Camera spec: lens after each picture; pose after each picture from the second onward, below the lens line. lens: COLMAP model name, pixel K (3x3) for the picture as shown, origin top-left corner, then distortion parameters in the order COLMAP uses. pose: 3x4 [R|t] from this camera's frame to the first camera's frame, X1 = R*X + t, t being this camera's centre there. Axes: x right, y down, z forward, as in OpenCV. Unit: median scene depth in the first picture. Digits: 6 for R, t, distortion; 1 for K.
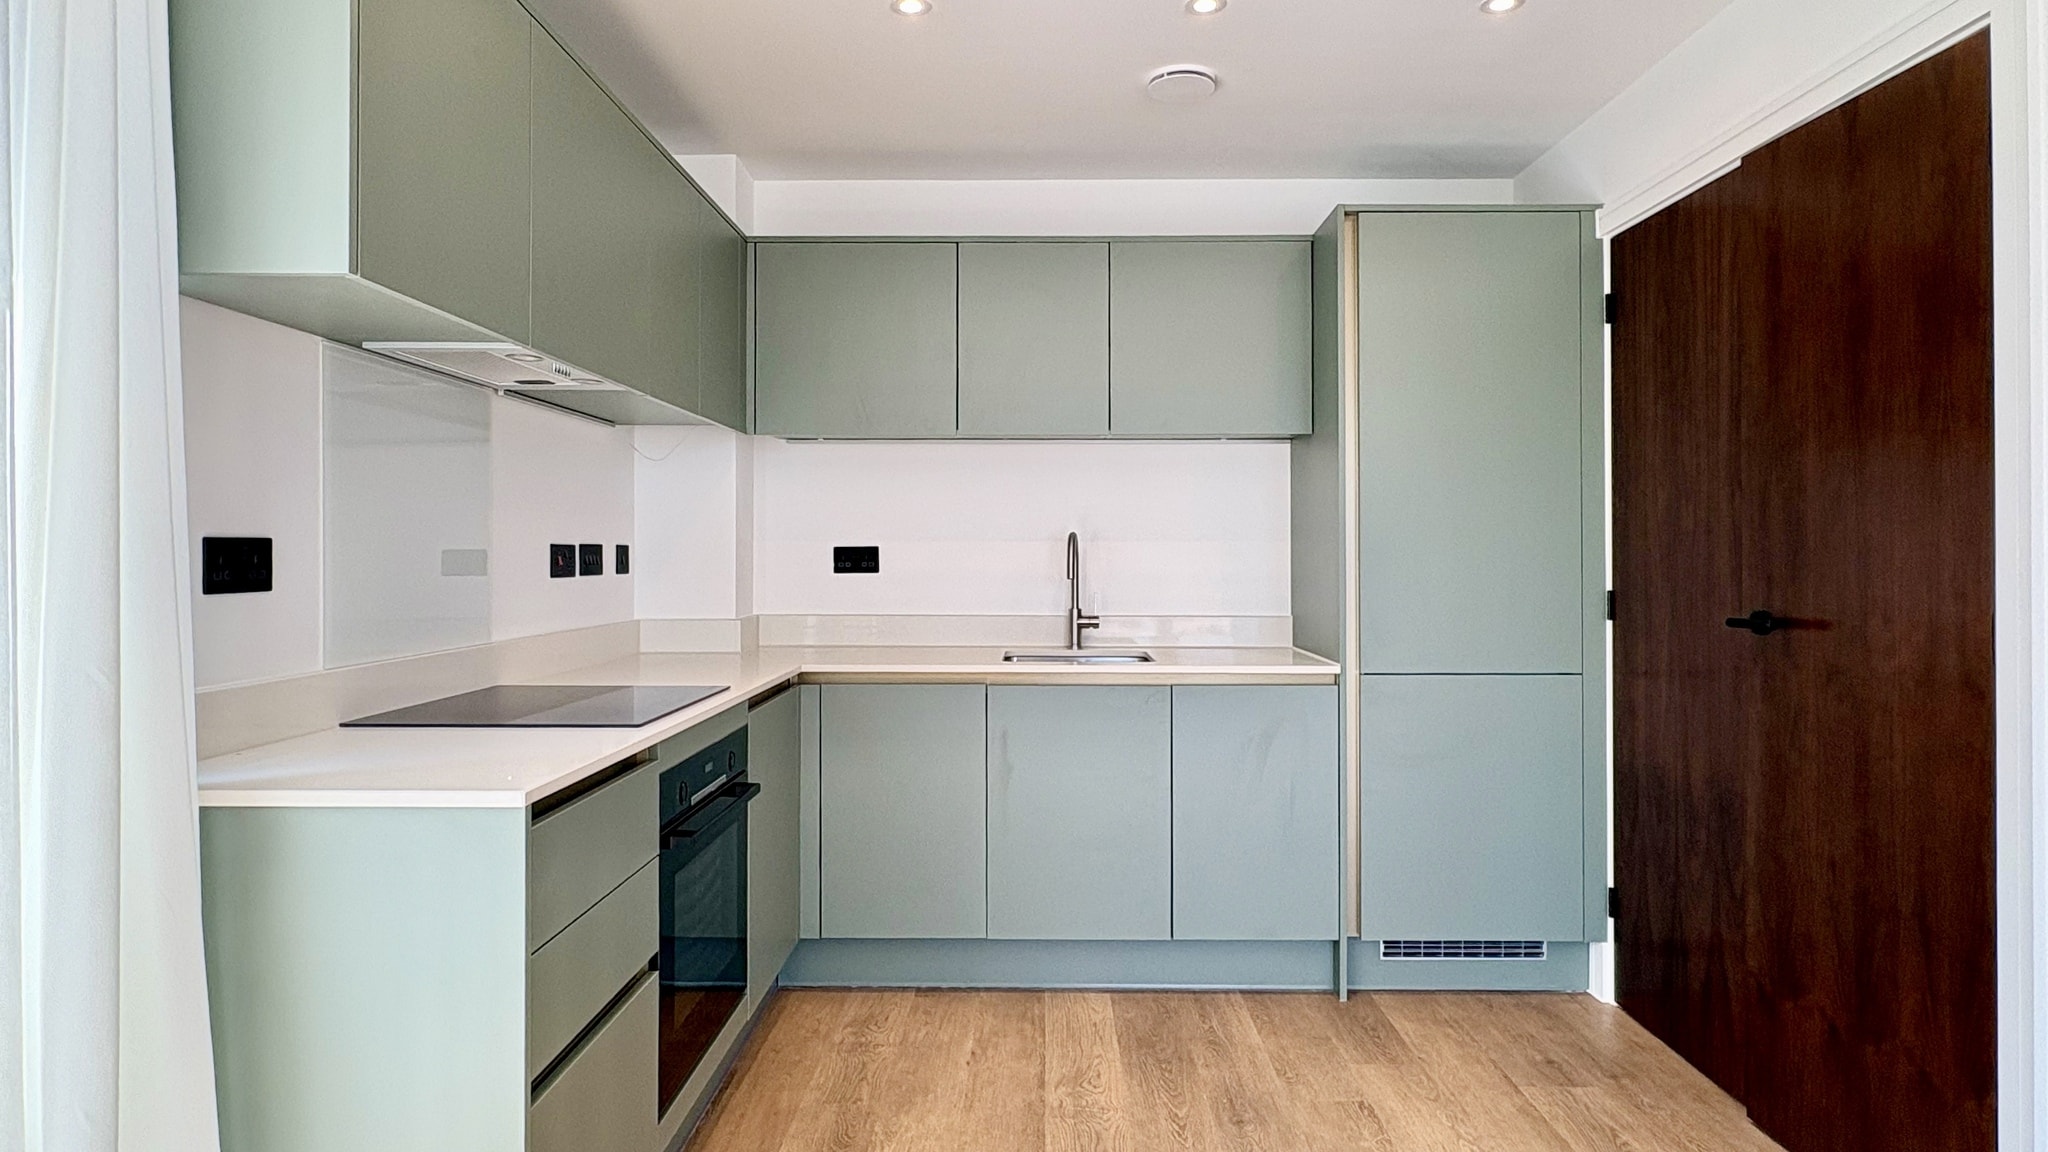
lens RADIAL K [[1122.4, 0, 1029.2], [0, 1122.4, 564.4], [0, 0, 1]] dist [0.002842, 0.000275]
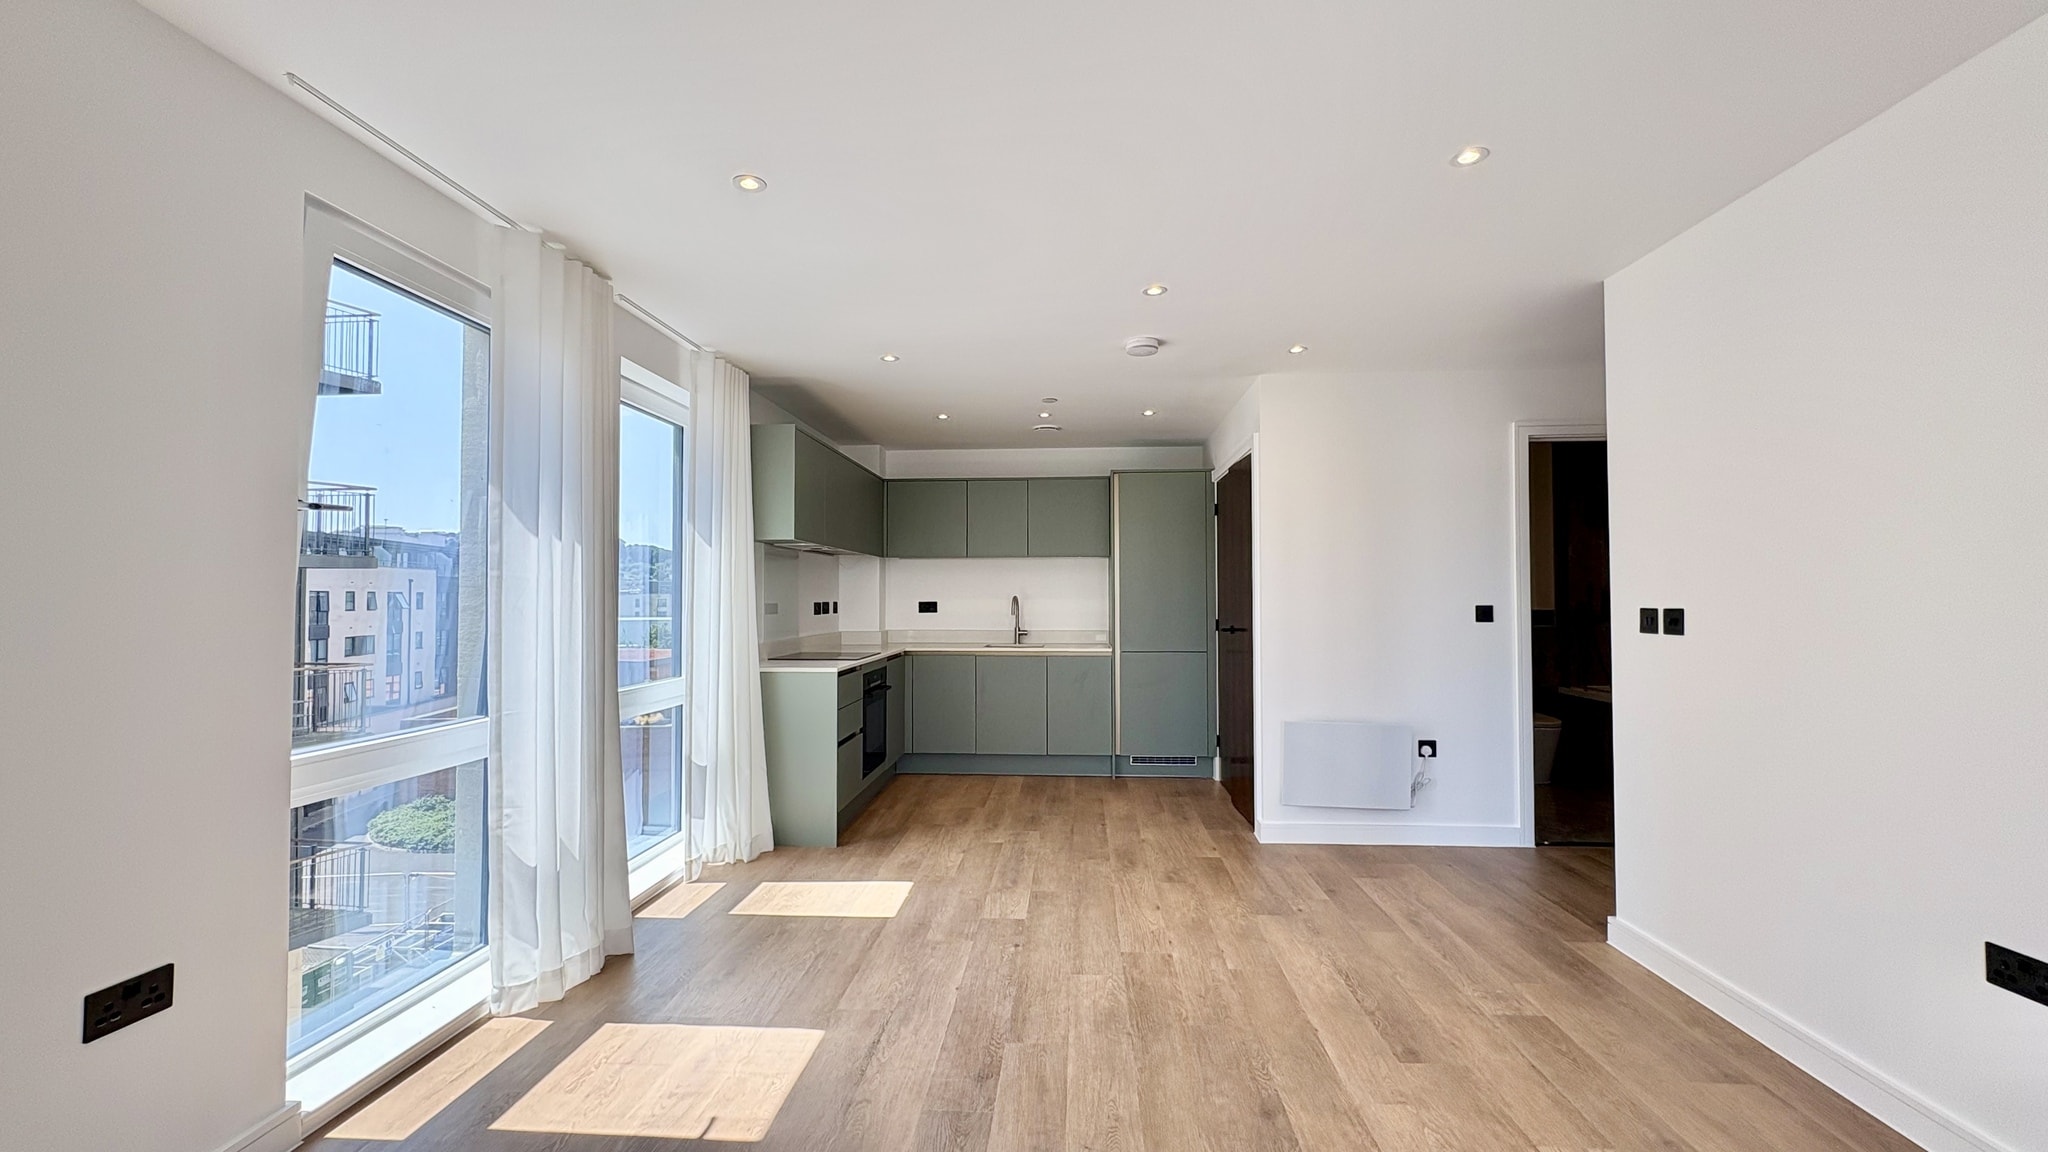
lens RADIAL K [[838.1, 0, 1026.4], [0, 838.1, 579.9], [0, 0, 1]] dist [-0.000648, -0.000118]
pose [[0.998450, -0.005198, -0.055414, 0.184472], [0.003602, 0.999577, -0.028847, -0.011568], [0.055541, 0.028602, 0.998047, -0.920560]]
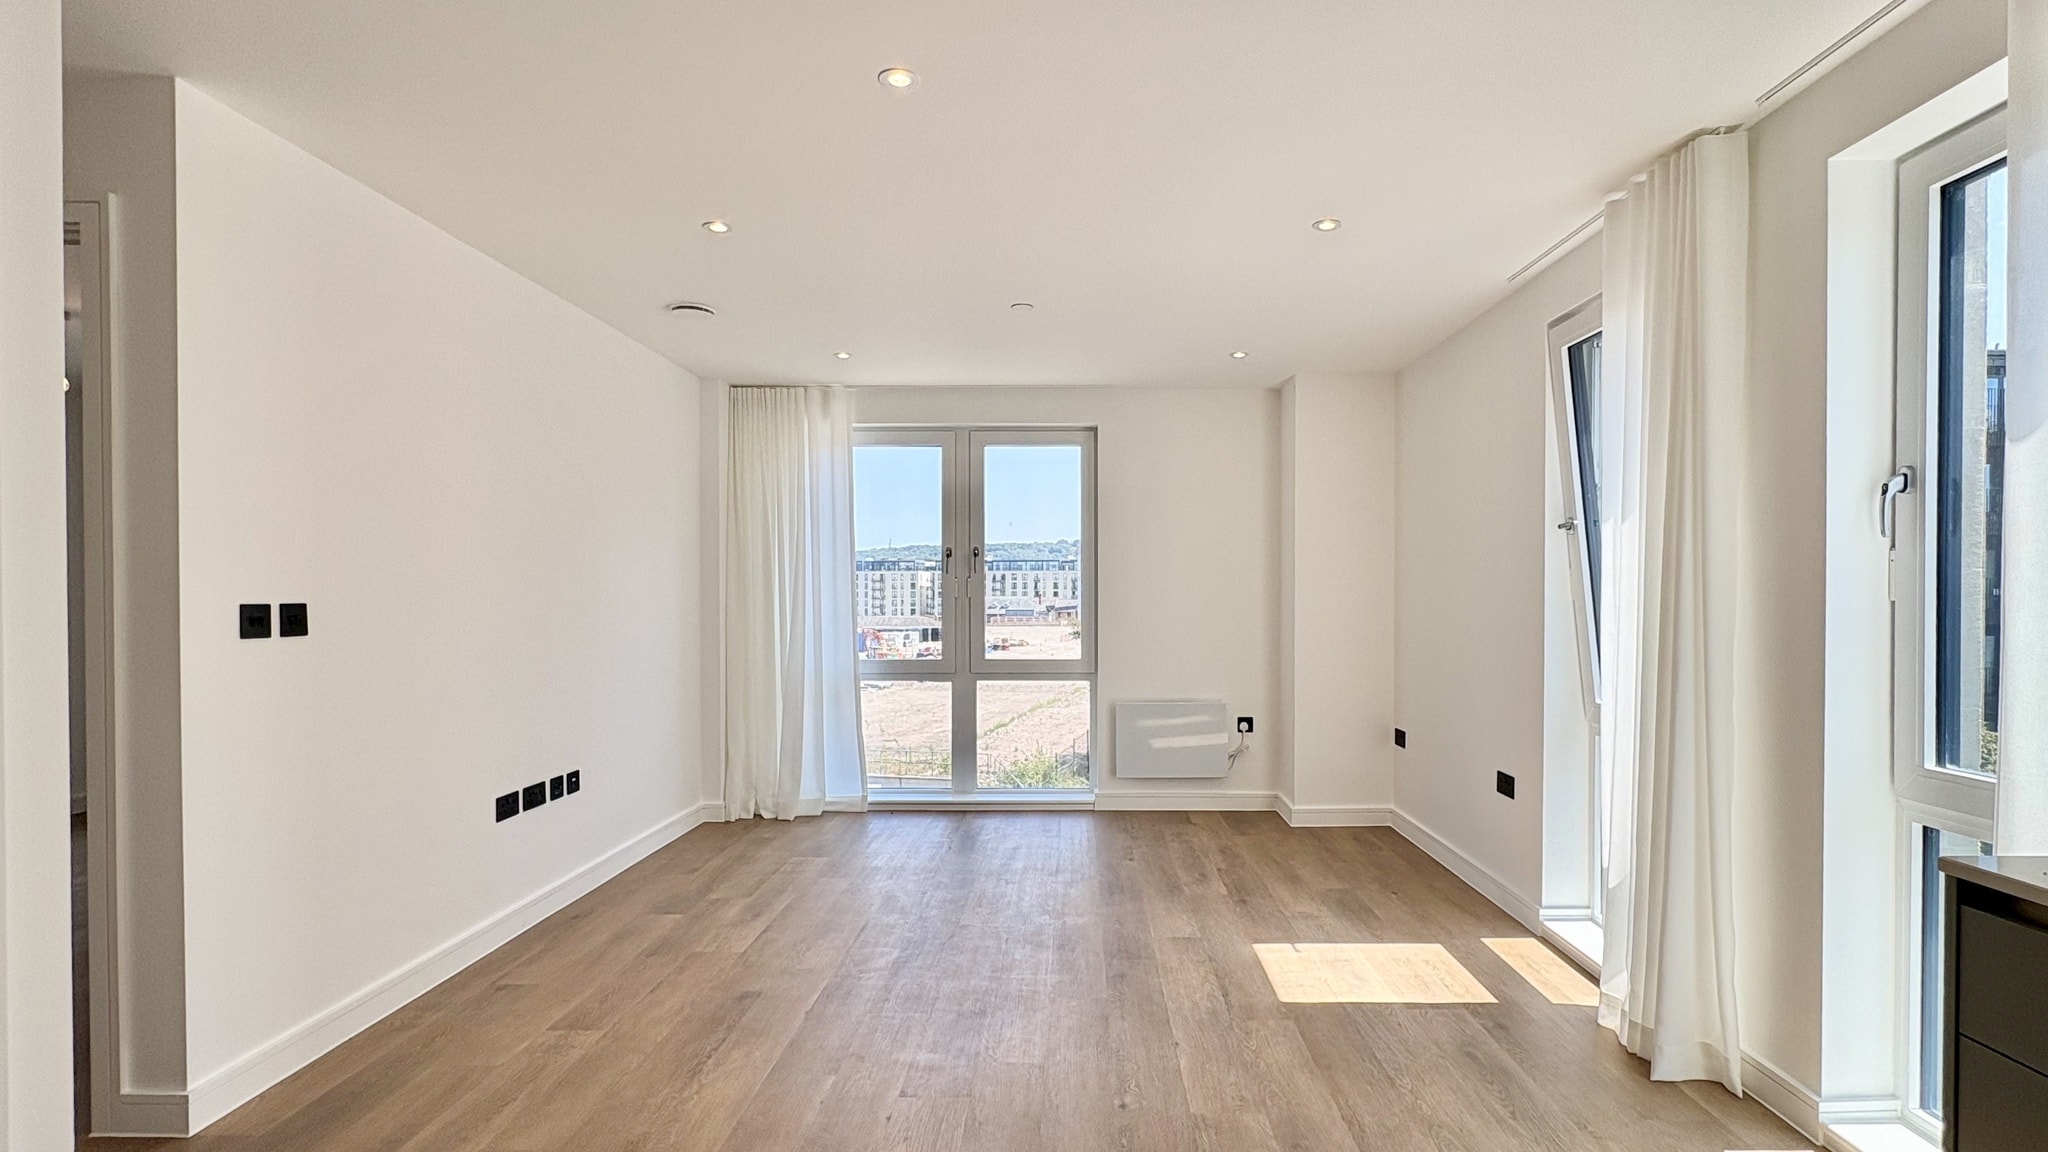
lens RADIAL K [[1019.3, 0, 1029.2], [0, 1019.3, 598.4], [0, 0, 1]] dist [-0.013870, -0.000943]
pose [[-0.999194, -0.002010, 0.040096, 0.147440], [-0.001430, 0.999894, 0.014472, -0.027407], [-0.040121, 0.014403, -0.999091, 1.653794]]
